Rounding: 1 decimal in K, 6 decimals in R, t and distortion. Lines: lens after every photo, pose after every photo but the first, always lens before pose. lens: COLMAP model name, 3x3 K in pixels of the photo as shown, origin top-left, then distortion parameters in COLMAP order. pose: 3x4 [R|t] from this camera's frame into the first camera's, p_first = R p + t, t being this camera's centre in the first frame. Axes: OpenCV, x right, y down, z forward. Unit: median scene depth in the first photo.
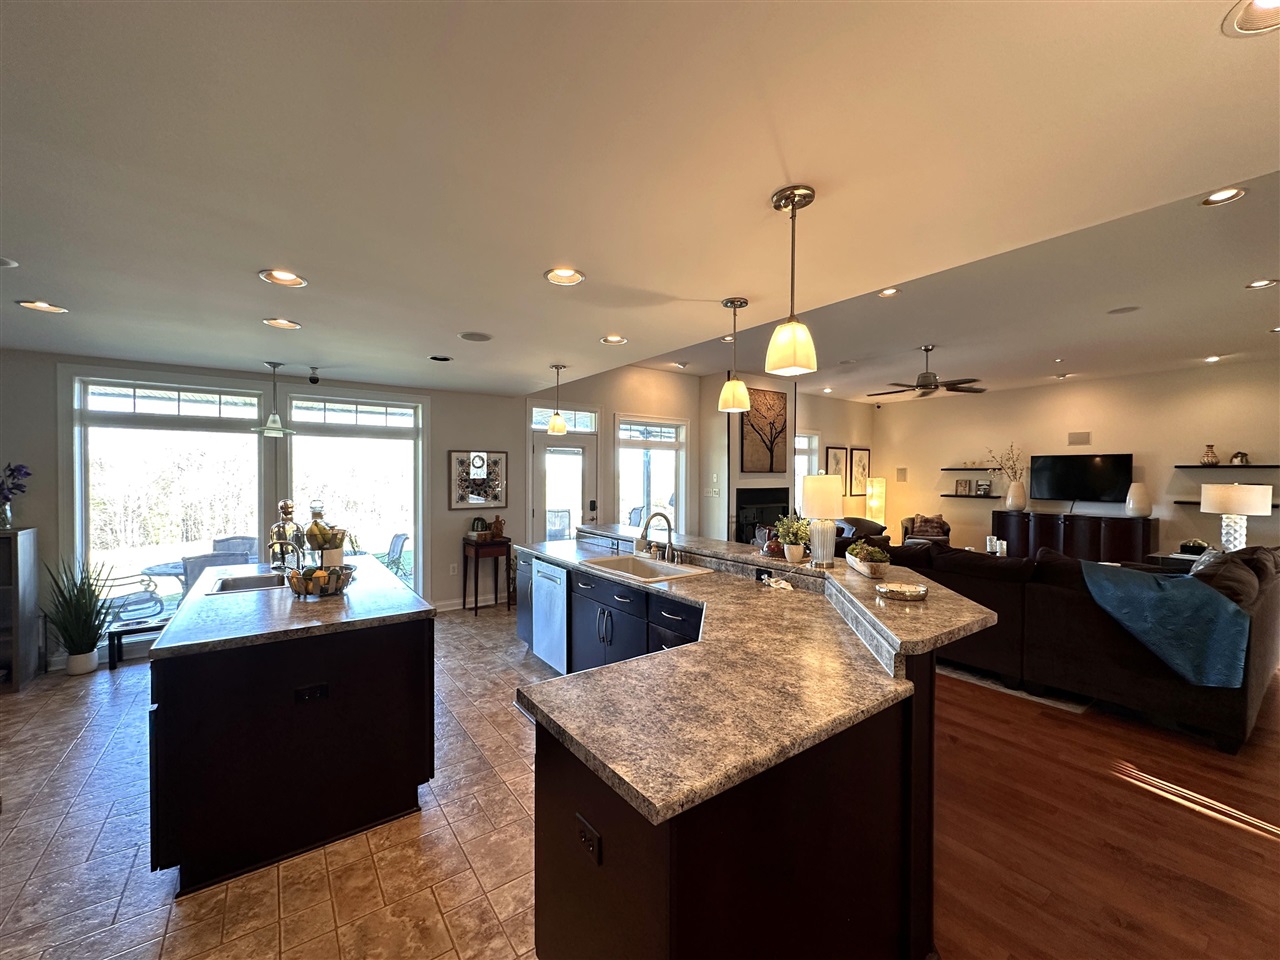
lens RADIAL K [[509.6, 0, 639.9], [0, 509.6, 480.6], [0, 0, 1]] dist [-0.002767, 0.000802]
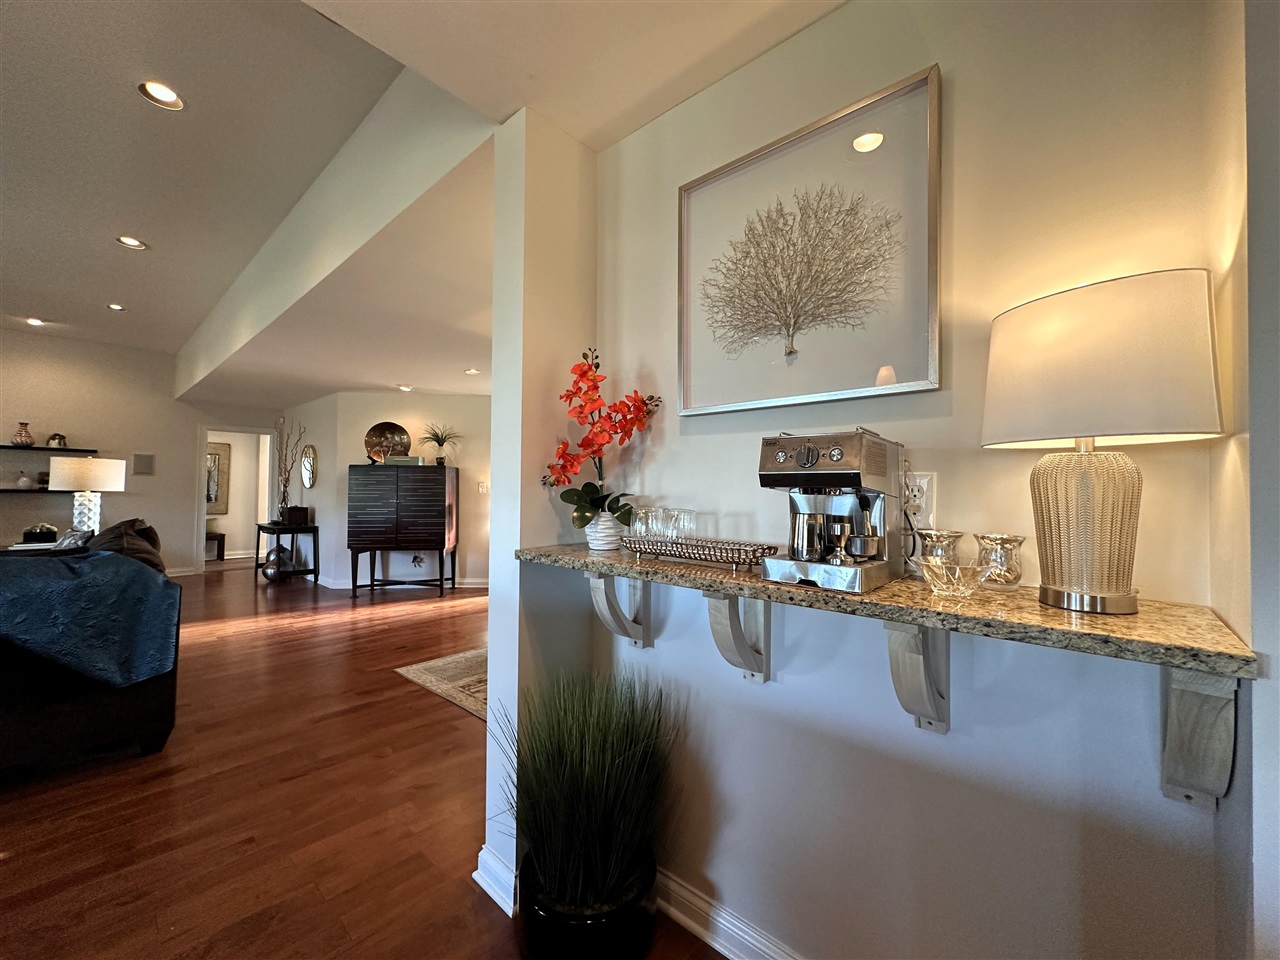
lens RADIAL K [[509.6, 0, 640.3], [0, 509.6, 479.7], [0, 0, 1]] dist [-0.002767, 0.000802]
pose [[-0.206602, 0.012239, 0.978348, 0.059069], [0.000176, 0.999922, -0.012471, 0.034720], [-0.978425, -0.002405, -0.206588, 0.144527]]
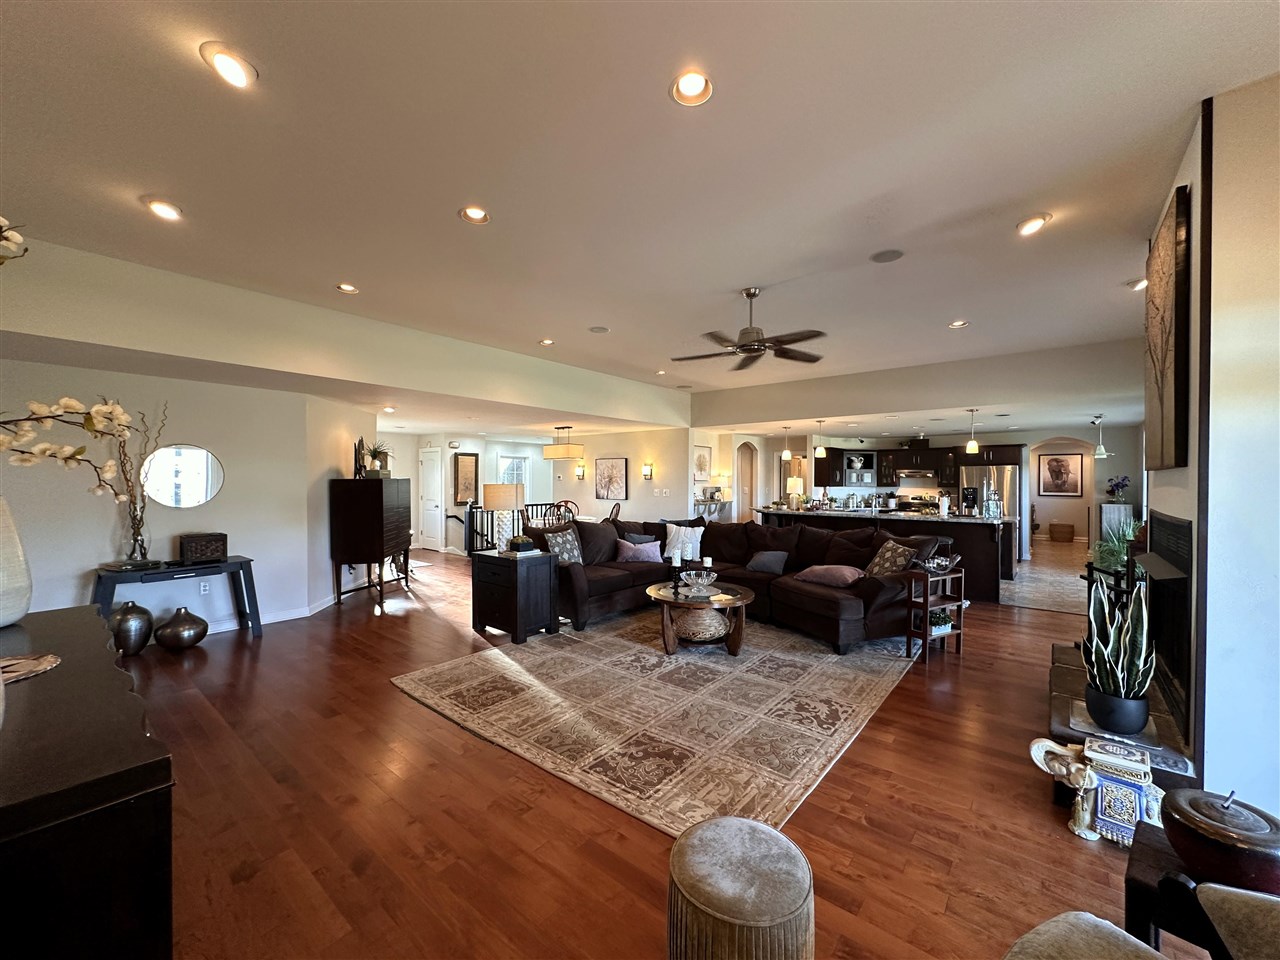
lens RADIAL K [[509.6, 0, 640.8], [0, 509.6, 480.2], [0, 0, 1]] dist [-0.002767, 0.000802]
pose [[-0.967853, -0.006490, -0.251434, 0.710369], [-0.009939, 0.999873, 0.012449, -0.009828], [0.251321, 0.014548, -0.967794, 1.317894]]
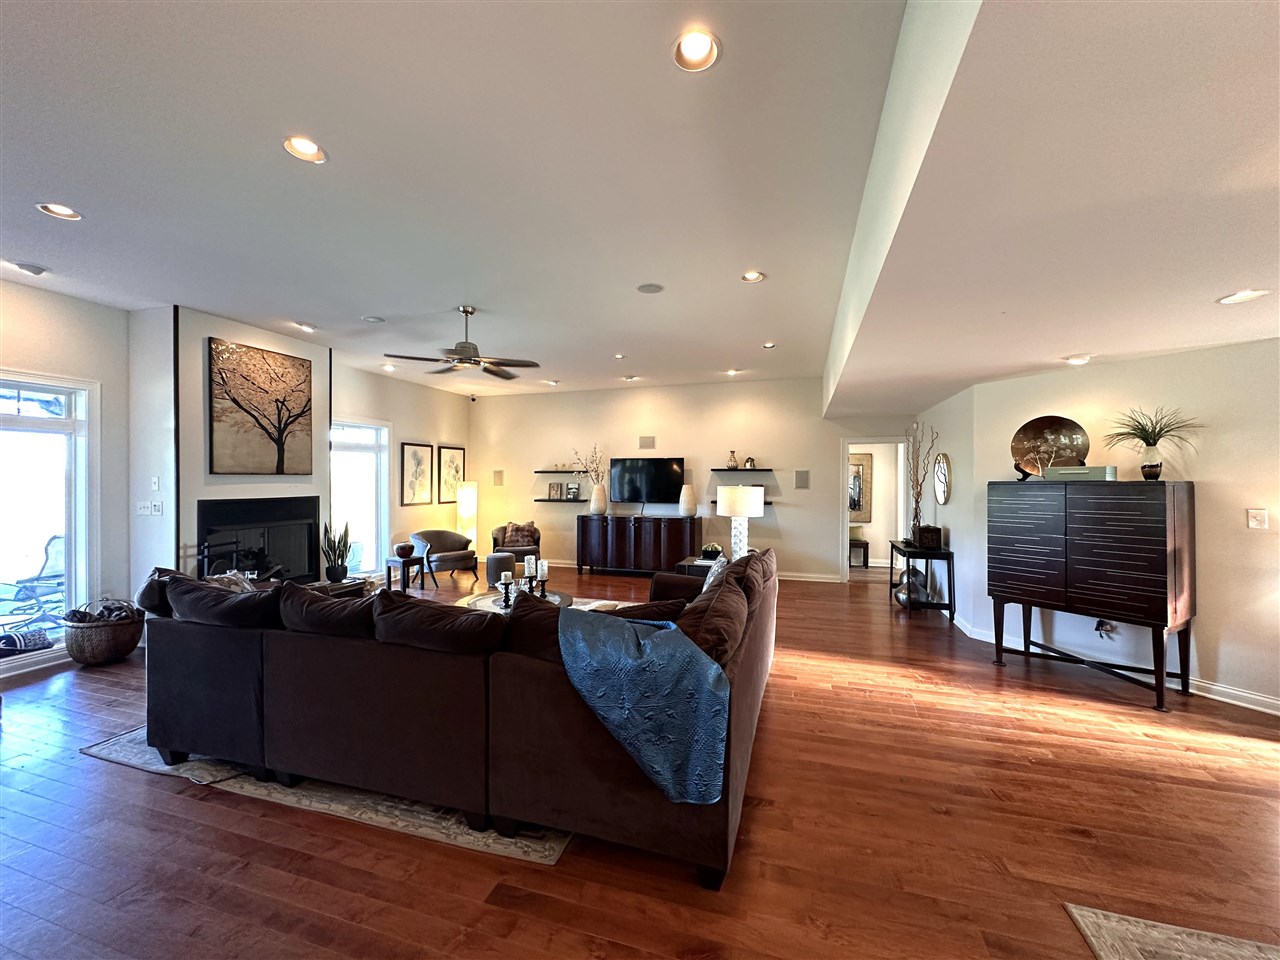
lens RADIAL K [[509.6, 0, 640.7], [0, 509.6, 480.5], [0, 0, 1]] dist [-0.002767, 0.000802]
pose [[0.803428, -0.005409, 0.595377, 0.257230], [0.010183, 0.999937, -0.004657, -0.000243], [-0.595315, 0.009804, 0.803433, 0.192043]]
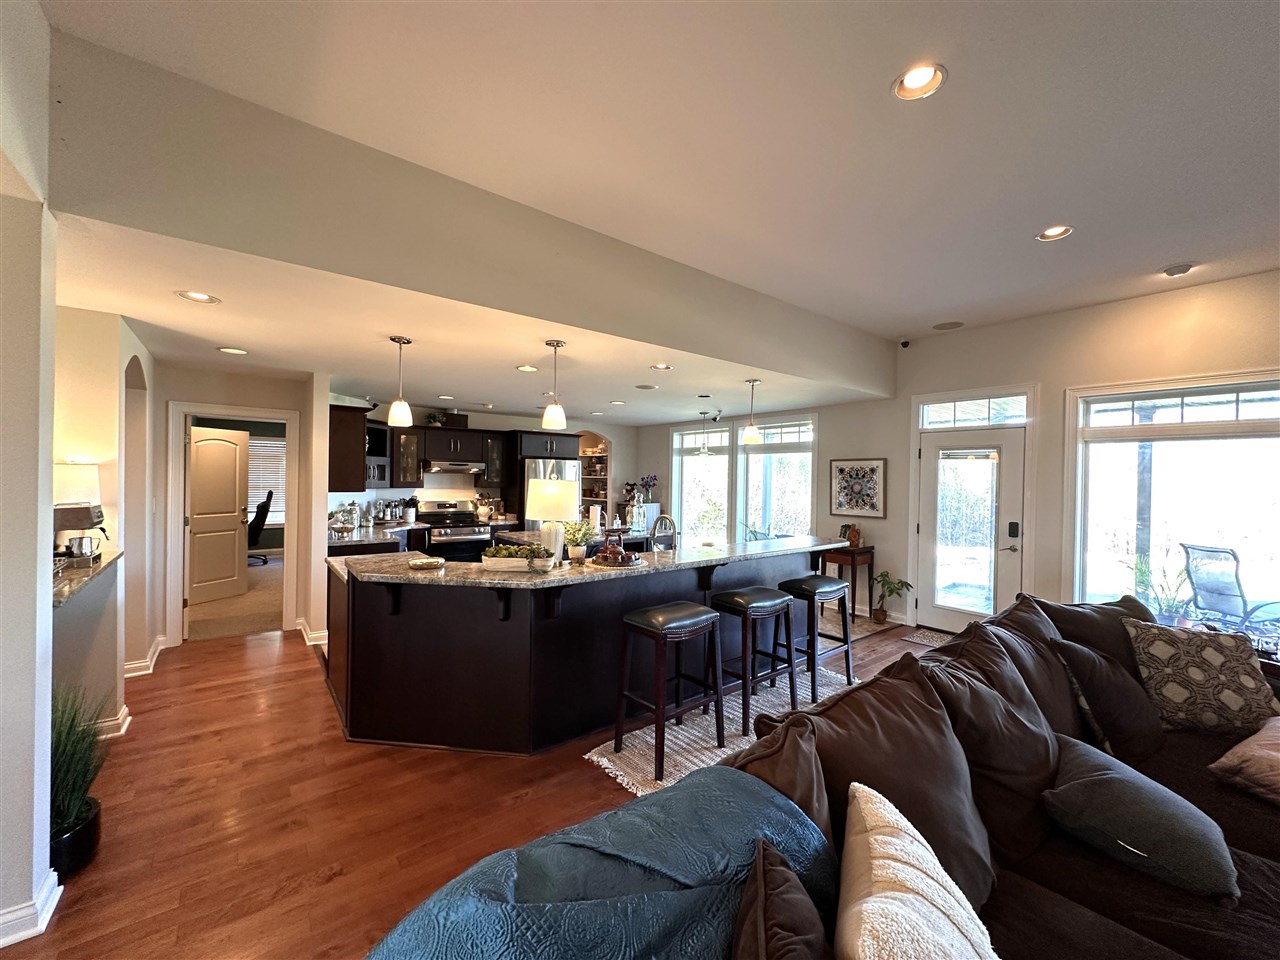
lens RADIAL K [[509.6, 0, 640.5], [0, 509.6, 481.8], [0, 0, 1]] dist [-0.002767, 0.000802]
pose [[0.039601, 0.006679, -0.999193, 0.528828], [-0.026723, 0.999627, 0.005622, -0.005914], [0.998858, 0.026479, 0.039765, 0.422943]]
